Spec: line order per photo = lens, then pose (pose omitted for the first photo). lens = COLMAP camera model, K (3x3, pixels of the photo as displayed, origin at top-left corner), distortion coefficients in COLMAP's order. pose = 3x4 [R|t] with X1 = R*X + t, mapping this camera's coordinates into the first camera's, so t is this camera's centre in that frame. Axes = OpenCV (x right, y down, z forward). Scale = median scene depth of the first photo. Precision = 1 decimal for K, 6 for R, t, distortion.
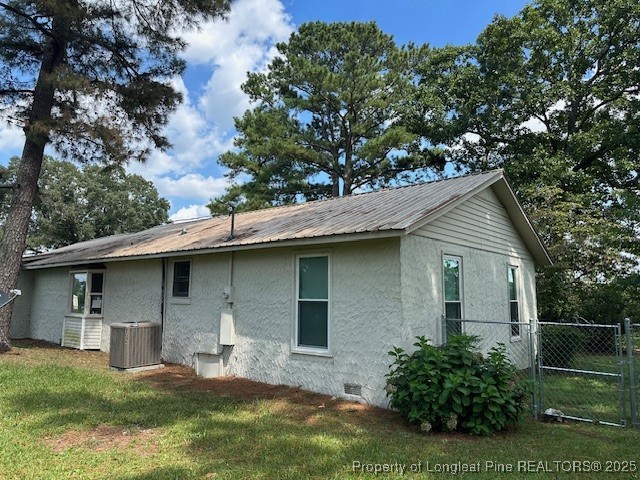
lens RADIAL K [[453.7, 0, 319.6], [0, 453.7, 237.1], [0, 0, 1]] dist [0.001968, -0.017198]
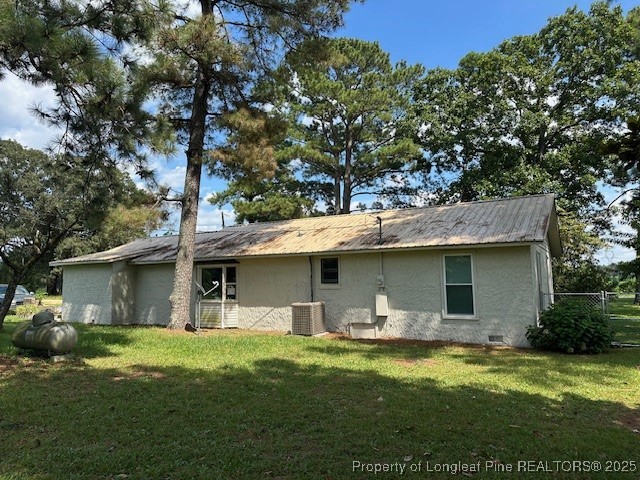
lens RADIAL K [[453.7, 0, 320.8], [0, 453.7, 242.4], [0, 0, 1]] dist [0.001968, -0.017198]
pose [[0.985965, -0.005451, 0.166863, -0.622206], [-0.001767, 0.999070, 0.043079, -0.057300], [-0.166943, -0.042769, 0.985039, -0.364253]]
